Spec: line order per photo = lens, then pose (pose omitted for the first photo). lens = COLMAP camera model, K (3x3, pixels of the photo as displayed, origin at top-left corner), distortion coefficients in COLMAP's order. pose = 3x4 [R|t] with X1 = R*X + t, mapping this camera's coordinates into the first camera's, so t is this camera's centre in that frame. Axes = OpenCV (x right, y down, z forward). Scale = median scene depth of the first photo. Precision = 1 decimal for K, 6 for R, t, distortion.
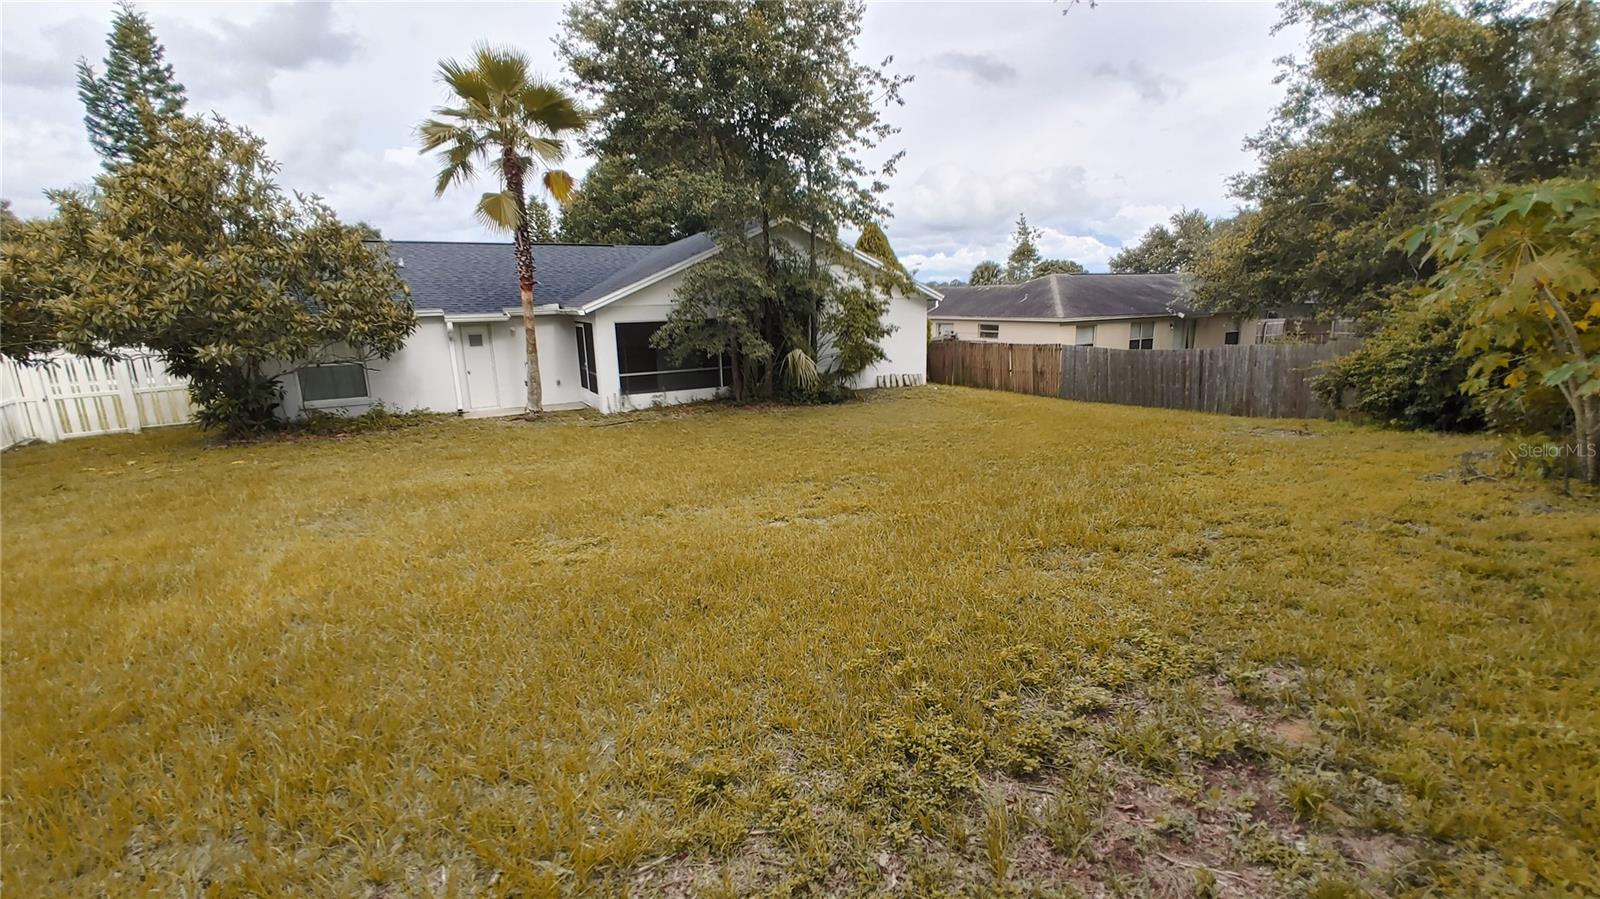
lens RADIAL K [[699.5, 0, 818.4], [0, 699.5, 450.6], [0, 0, 1]] dist [0.003596, 0.000734]
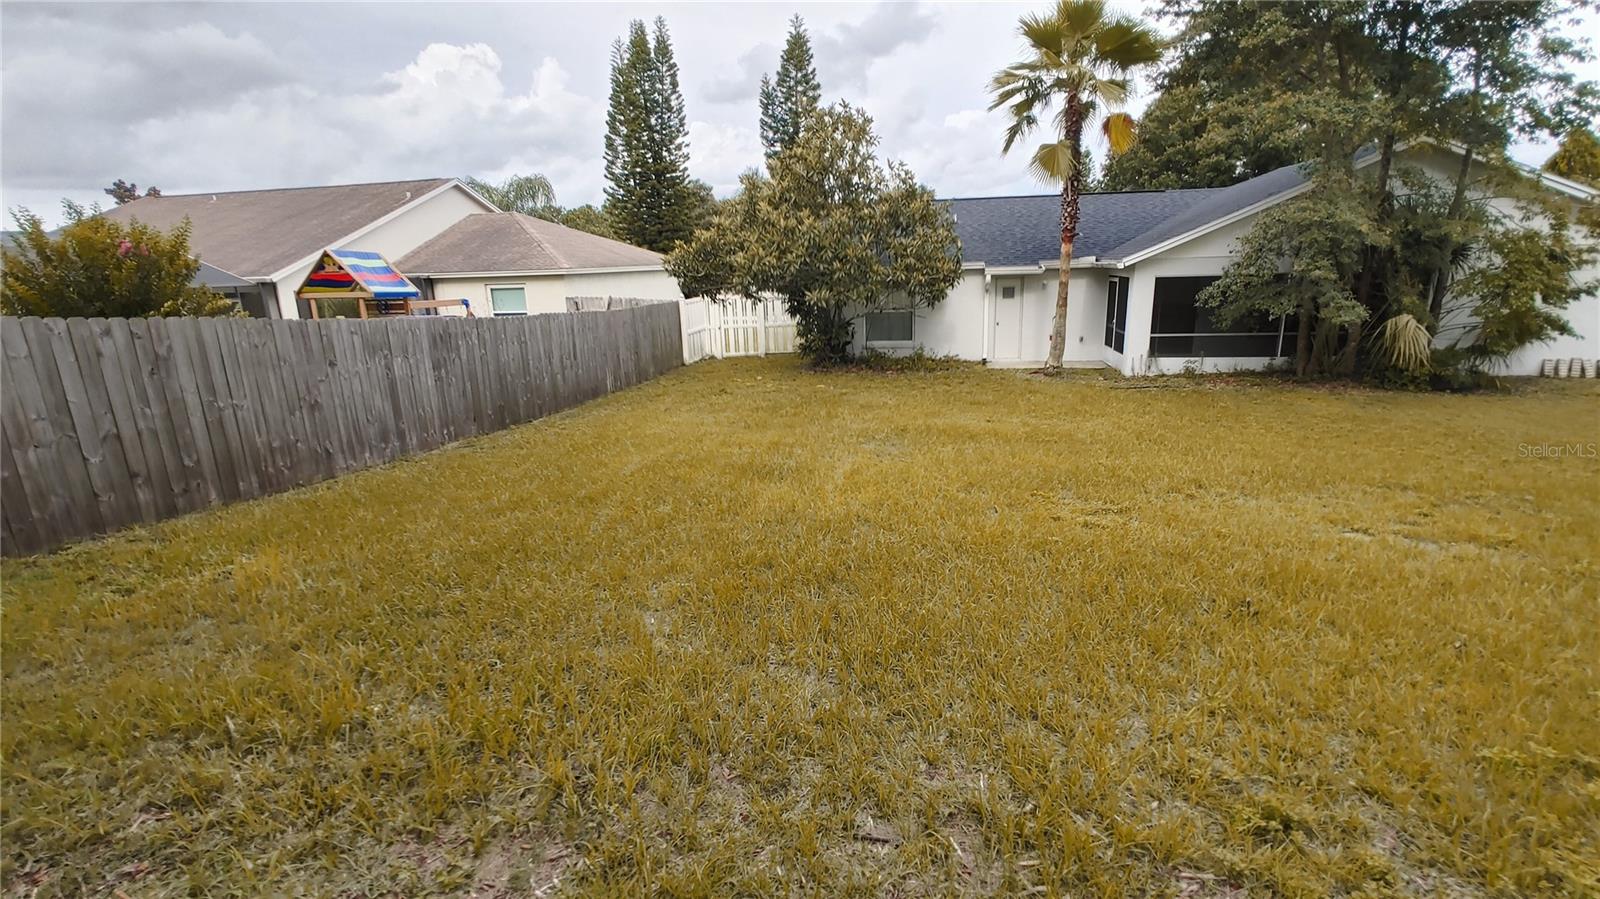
lens RADIAL K [[714.5, 0, 809.6], [0, 714.5, 453.0], [0, 0, 1]] dist [-0.002161, 0.000878]
pose [[0.765644, 0.163806, -0.622058, -0.021310], [-0.126188, 0.986491, 0.104457, 0.002976], [0.630766, -0.001481, 0.775972, -0.004653]]
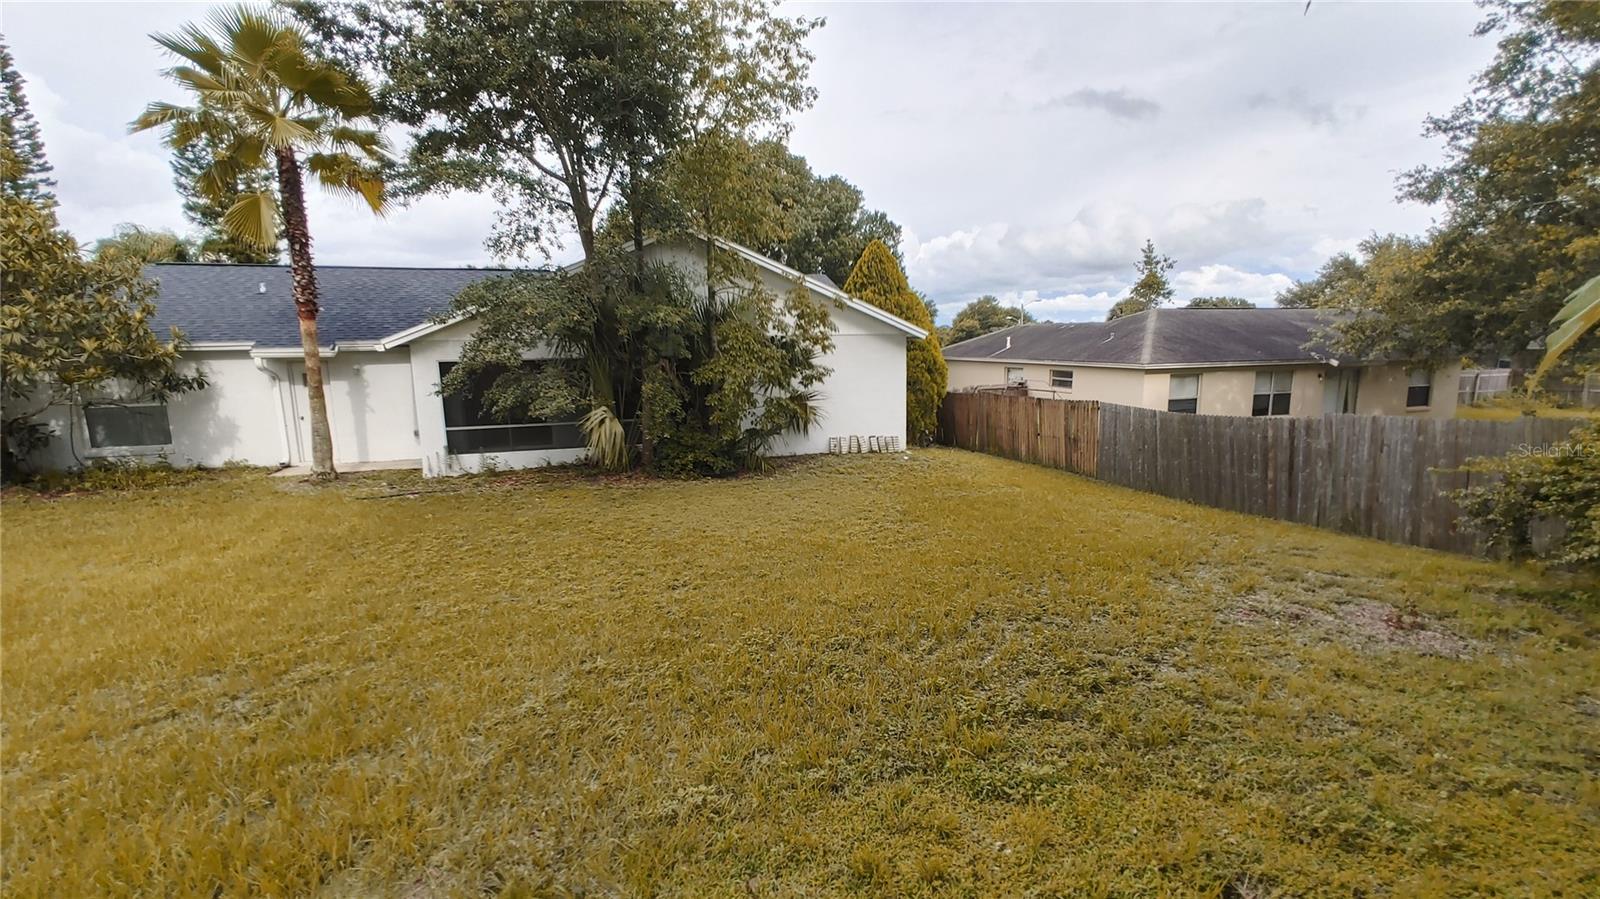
lens RADIAL K [[706.9, 0, 820.7], [0, 706.9, 453.5], [0, 0, 1]] dist [0.002553, 0.001032]
pose [[0.977674, 0.042340, -0.205819, 0.299715], [-0.053165, 0.997462, -0.047351, -0.069177], [0.203292, 0.057236, 0.977444, 0.339289]]
